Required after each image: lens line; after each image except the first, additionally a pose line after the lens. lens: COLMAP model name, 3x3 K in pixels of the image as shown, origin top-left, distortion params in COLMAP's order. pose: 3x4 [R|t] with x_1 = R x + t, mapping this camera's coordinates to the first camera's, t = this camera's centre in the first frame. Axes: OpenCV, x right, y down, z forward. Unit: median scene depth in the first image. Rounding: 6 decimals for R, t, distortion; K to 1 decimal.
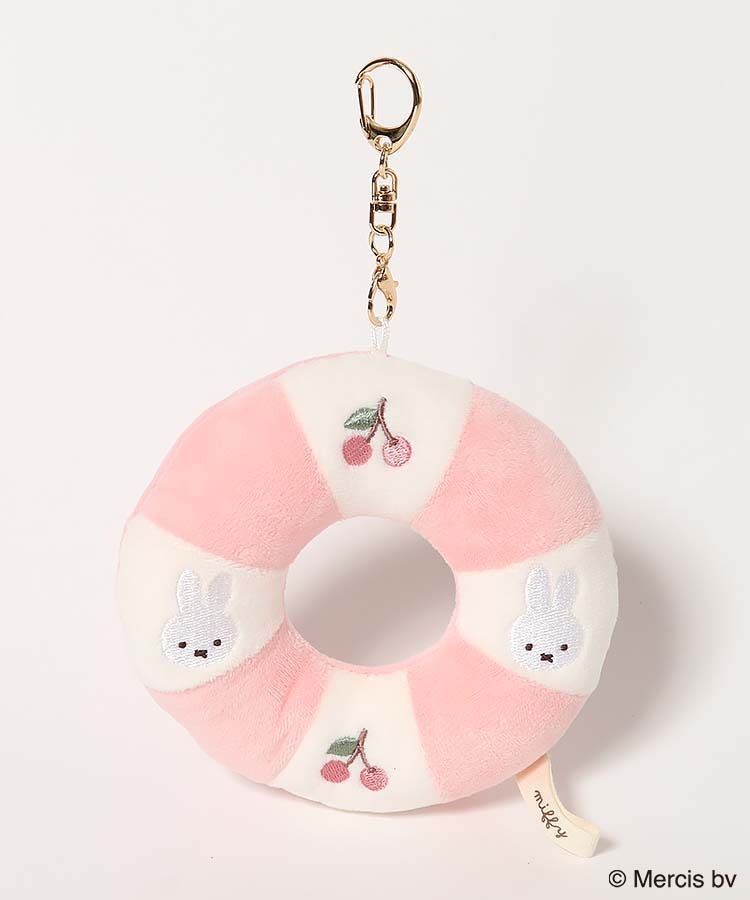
lens RADIAL K [[5564.9, 0, 375.3], [0, 5564.9, 450.0], [0, 0, 1]] dist [-0.217457, 0.000000]
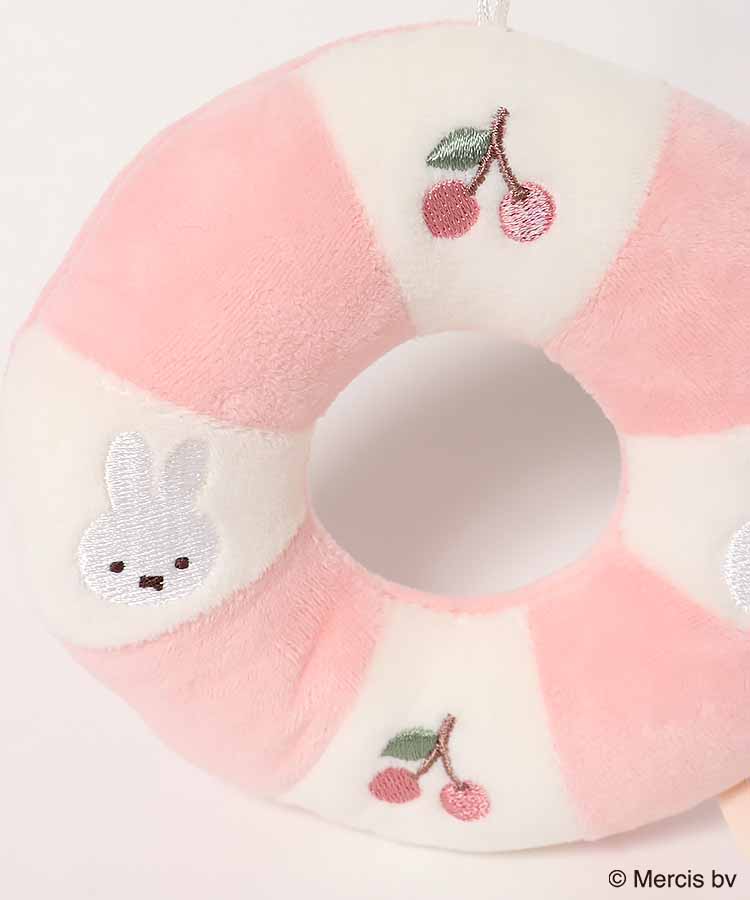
lens RADIAL K [[5564.9, 0, 374.9], [0, 5564.9, 450.2], [0, 0, 1]] dist [-0.217457, 0.000000]
pose [[0.999943, 0.010496, -0.001820, -0.008882], [-0.010399, 0.998838, 0.047068, -0.001791], [0.002312, -0.047047, 0.998890, 0.465193]]
